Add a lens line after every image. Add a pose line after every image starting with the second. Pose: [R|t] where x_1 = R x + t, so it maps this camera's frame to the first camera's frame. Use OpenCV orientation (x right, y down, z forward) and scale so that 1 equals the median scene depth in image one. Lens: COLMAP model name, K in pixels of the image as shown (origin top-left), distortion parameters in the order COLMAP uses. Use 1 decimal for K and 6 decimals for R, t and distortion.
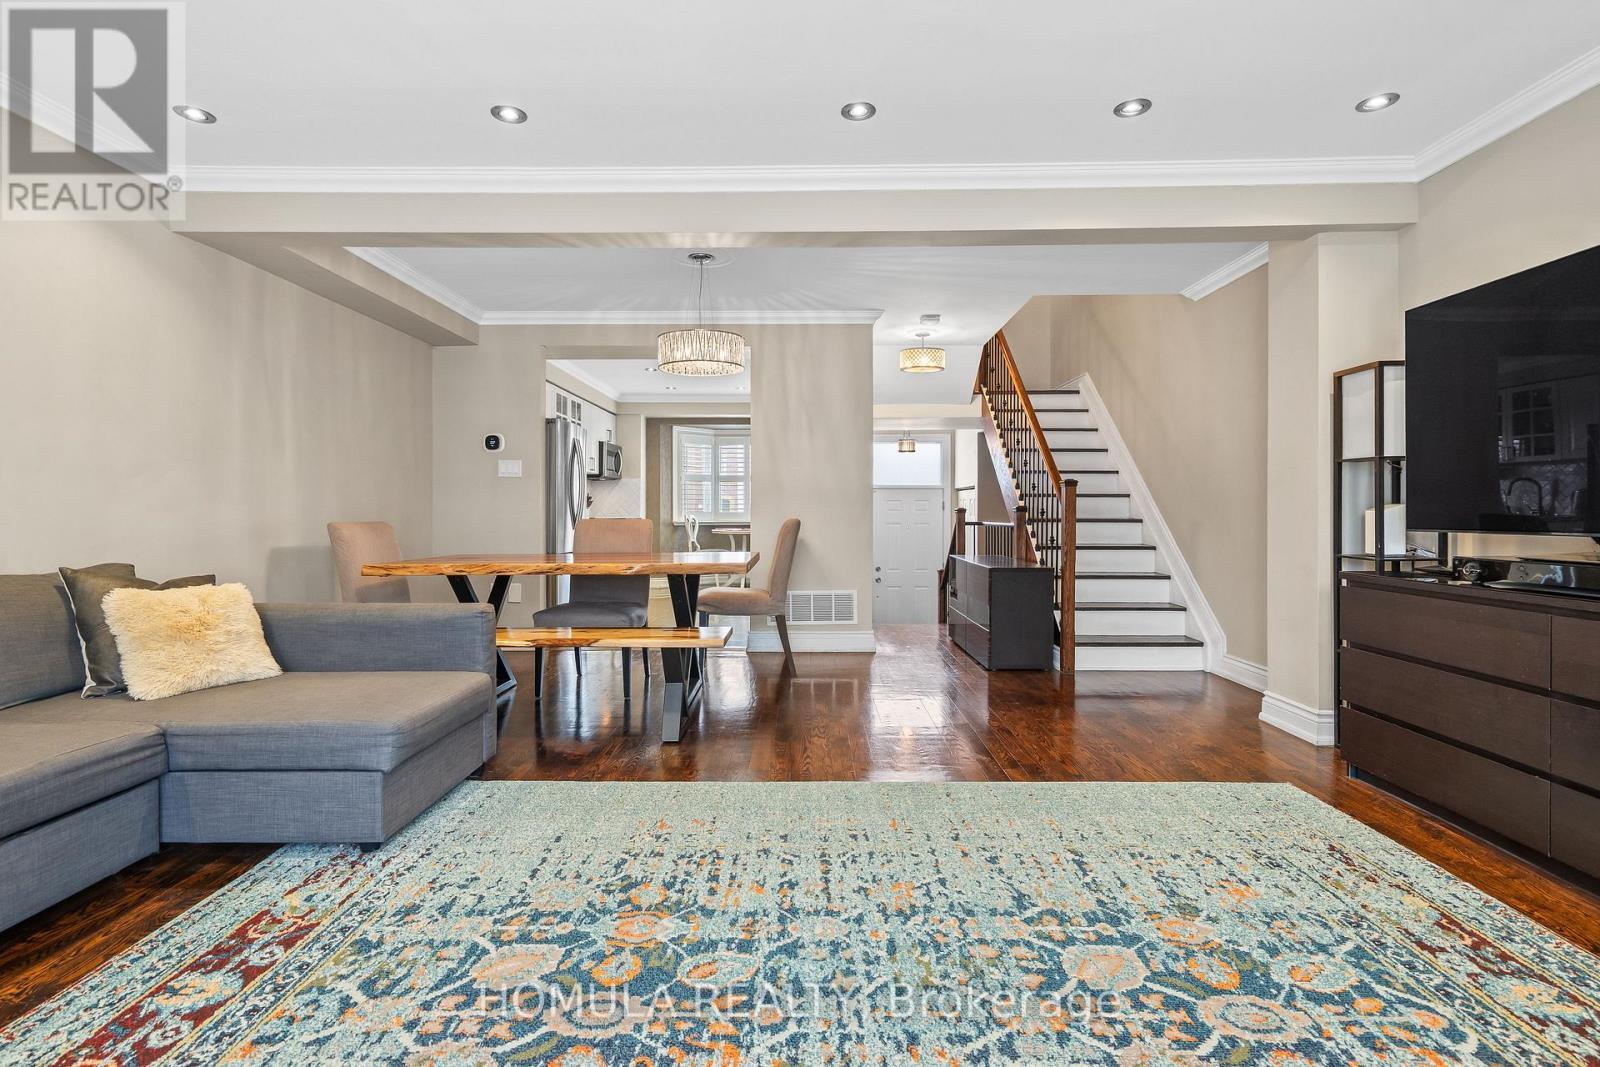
lens RADIAL K [[771.8, 0, 789.1], [0, 771.8, 512.7], [0, 0, 1]] dist [-0.000176, -0.000115]
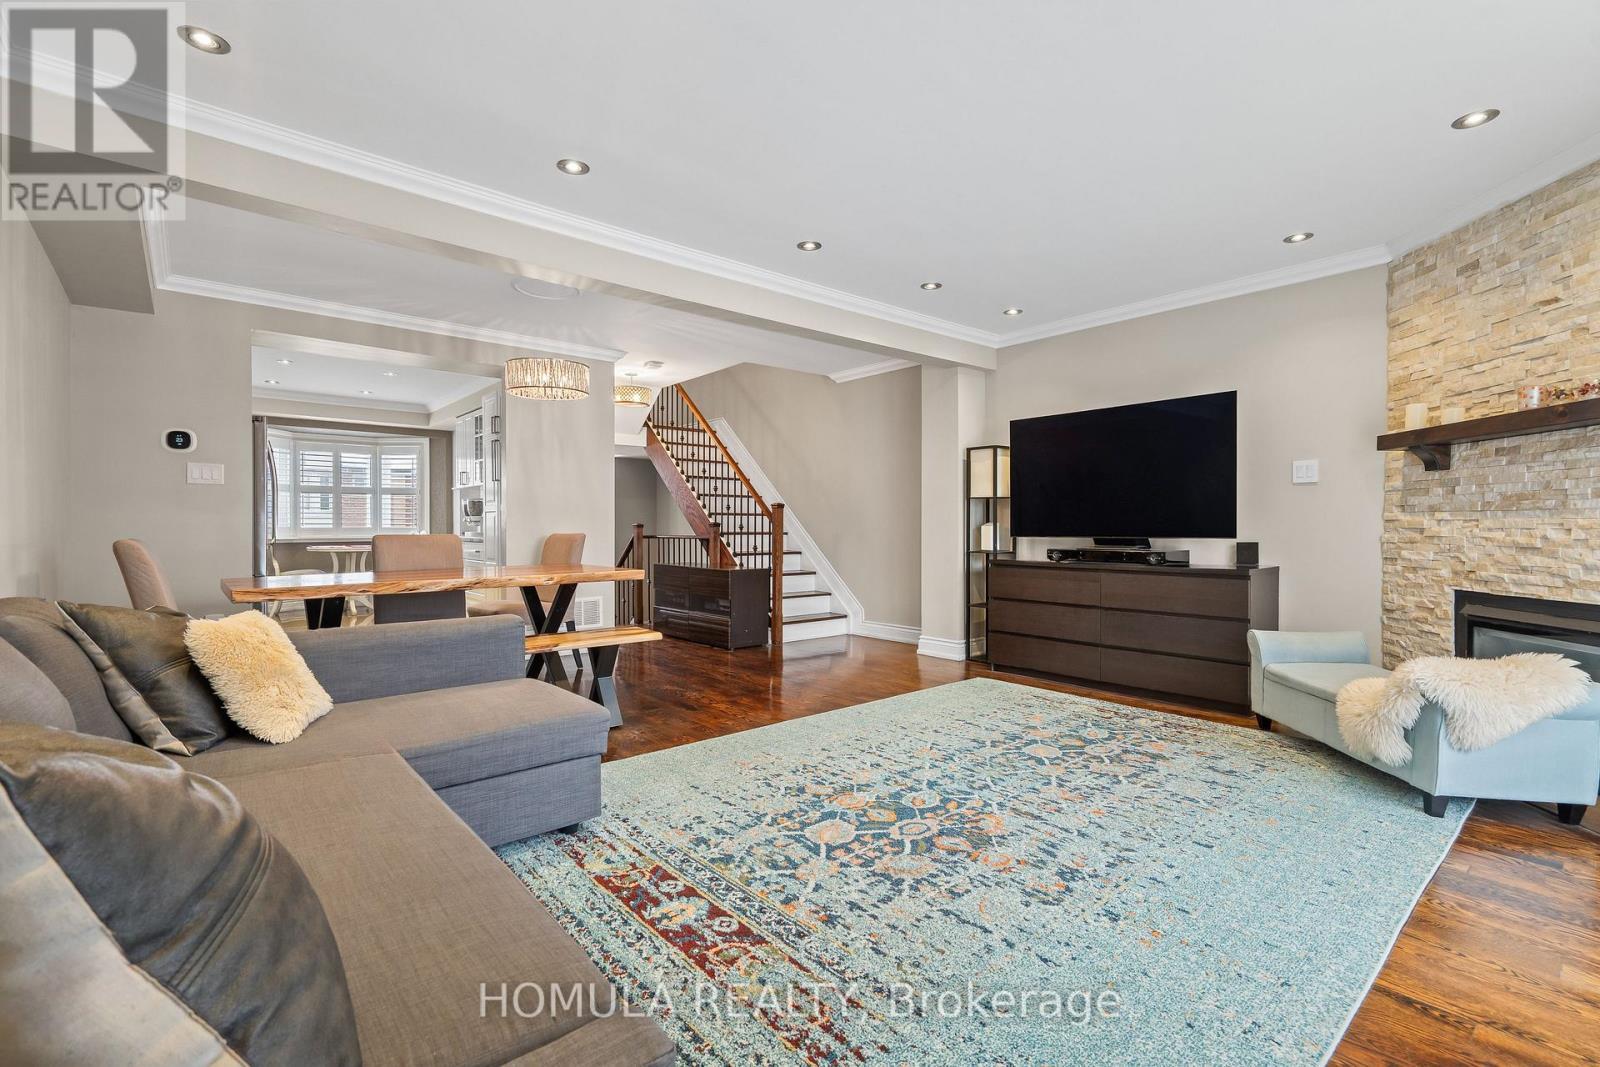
lens RADIAL K [[745.3, 0, 814.7], [0, 745.3, 526.3], [0, 0, 1]] dist [-0.005255, 0.000198]
pose [[0.733368, 0.001104, 0.679831, -1.047003], [0.000865, 0.999996, -0.002557, 0.002654], [-0.679831, 0.002463, 0.733365, -0.020781]]
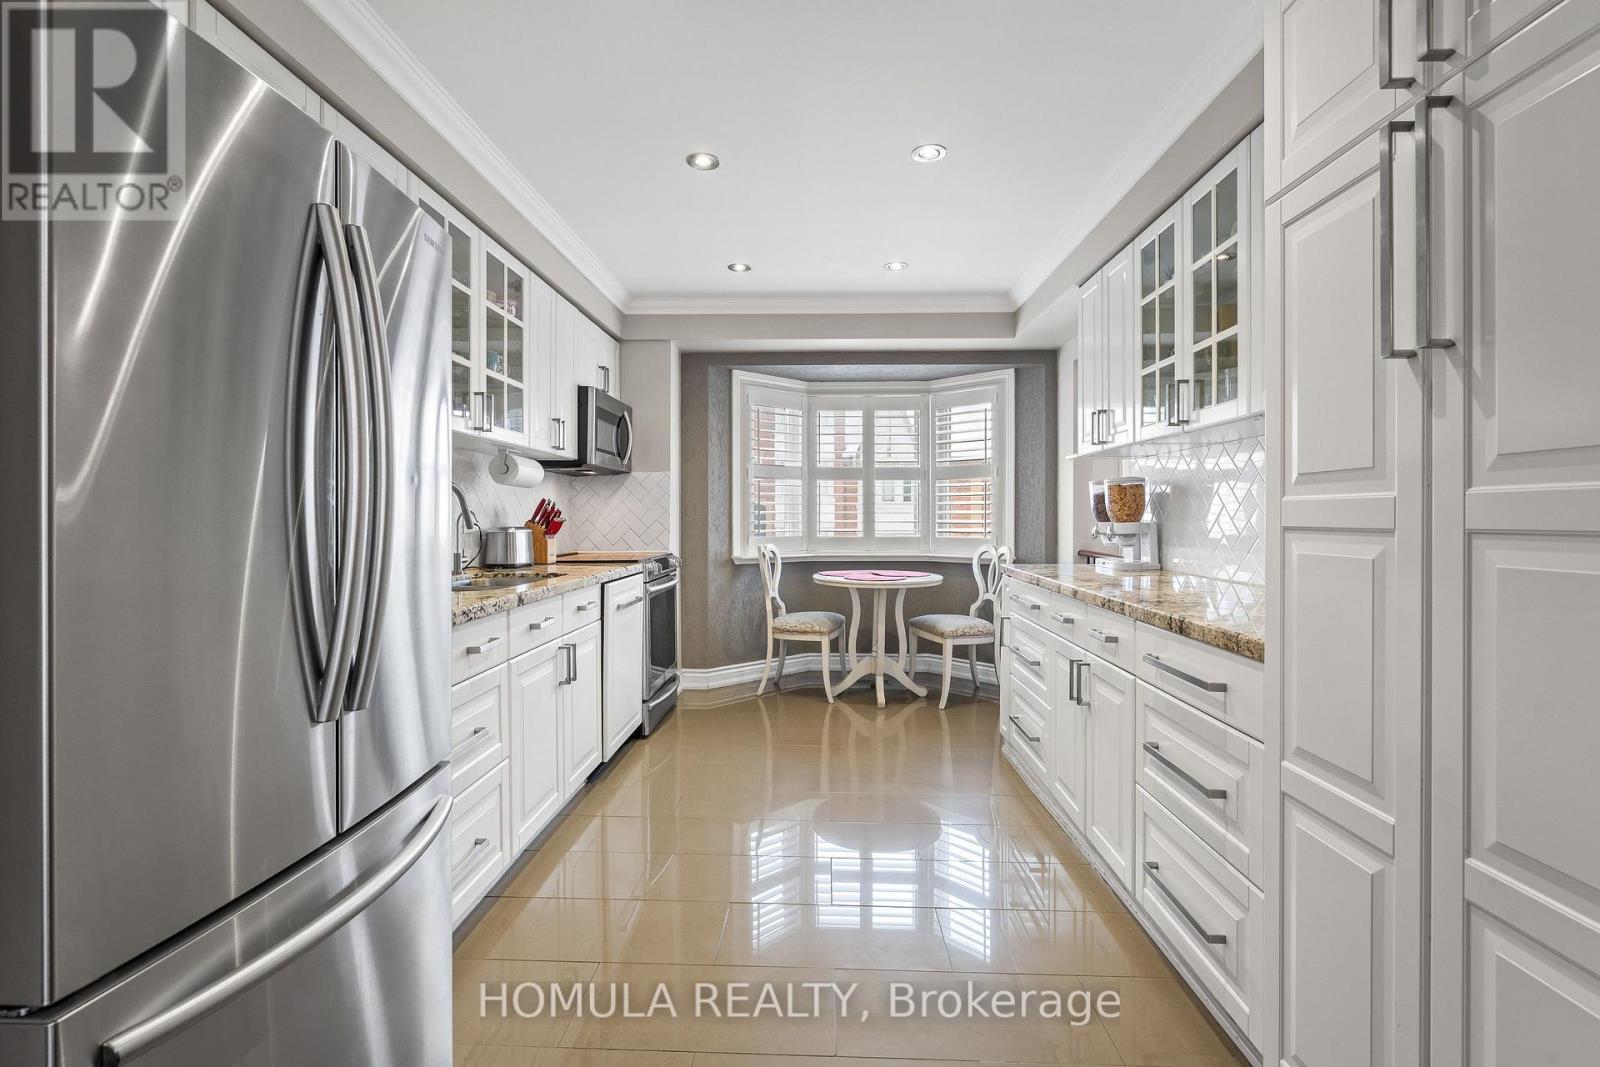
lens RADIAL K [[745.3, 0, 814.7], [0, 745.3, 526.3], [0, 0, 1]] dist [-0.005255, 0.000198]
pose [[0.999877, -0.002831, 0.015446, -0.452231], [0.002637, 0.999917, 0.012602, -0.066010], [-0.015480, -0.012560, 0.999801, 2.191742]]
